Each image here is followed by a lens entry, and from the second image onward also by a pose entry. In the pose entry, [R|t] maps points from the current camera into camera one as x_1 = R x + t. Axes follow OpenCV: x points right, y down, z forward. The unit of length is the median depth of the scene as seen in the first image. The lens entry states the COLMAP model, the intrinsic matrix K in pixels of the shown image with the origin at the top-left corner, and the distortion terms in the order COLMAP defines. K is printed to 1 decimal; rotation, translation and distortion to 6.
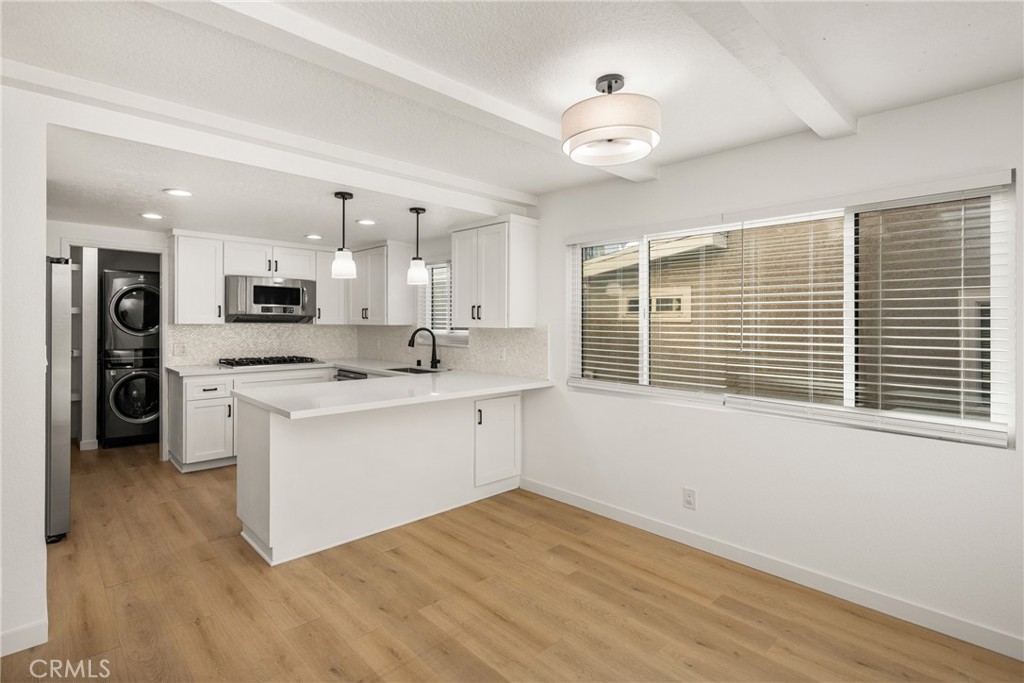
lens RADIAL K [[502.8, 0, 499.5], [0, 502.8, 331.4], [0, 0, 1]] dist [0.002435, 0.000425]
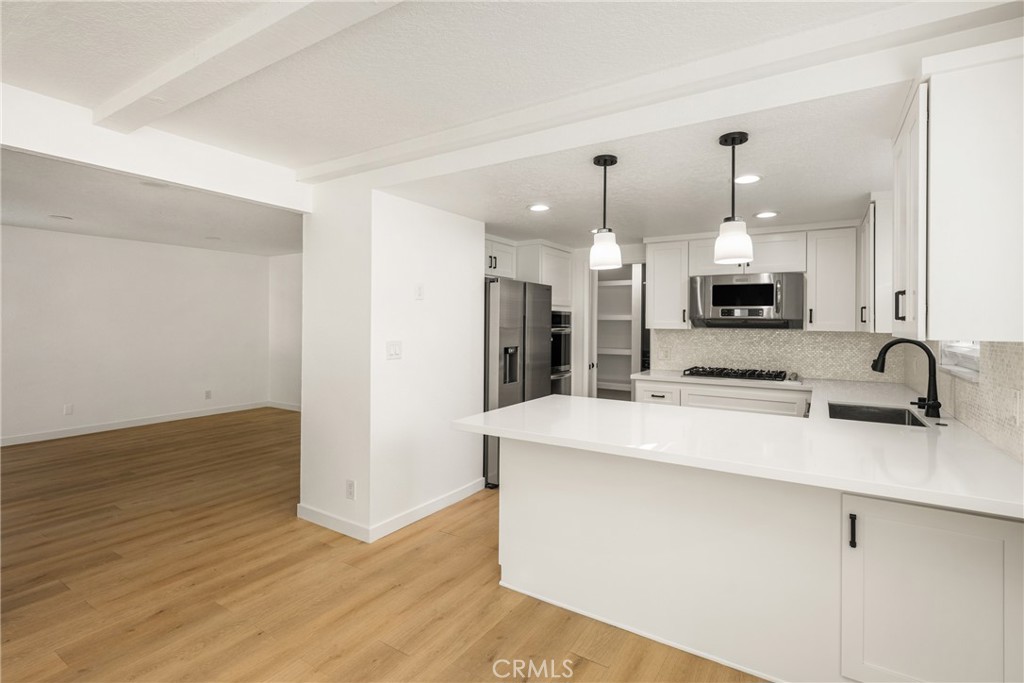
lens RADIAL K [[487.0, 0, 512.9], [0, 487.0, 328.9], [0, 0, 1]] dist [-0.000501, -0.000118]
pose [[0.242708, 0.005057, -0.970086, 0.319466], [-0.025173, 0.999683, -0.001087, -0.007560], [0.969773, 0.024684, 0.242758, 0.585742]]
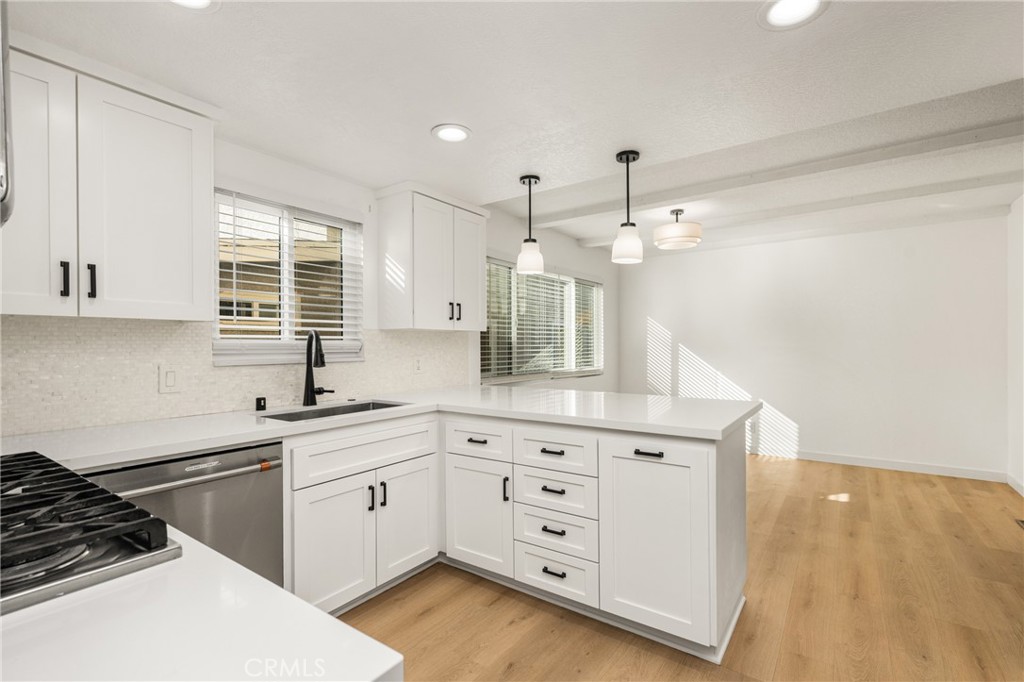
lens RADIAL K [[462.3, 0, 510.9], [0, 462.3, 349.9], [0, 0, 1]] dist [-0.000177, -0.000220]
pose [[-0.192157, -0.014939, 0.981250, -0.841056], [0.028658, 0.999372, 0.020827, 0.011851], [-0.980946, 0.032122, -0.191608, 1.126575]]
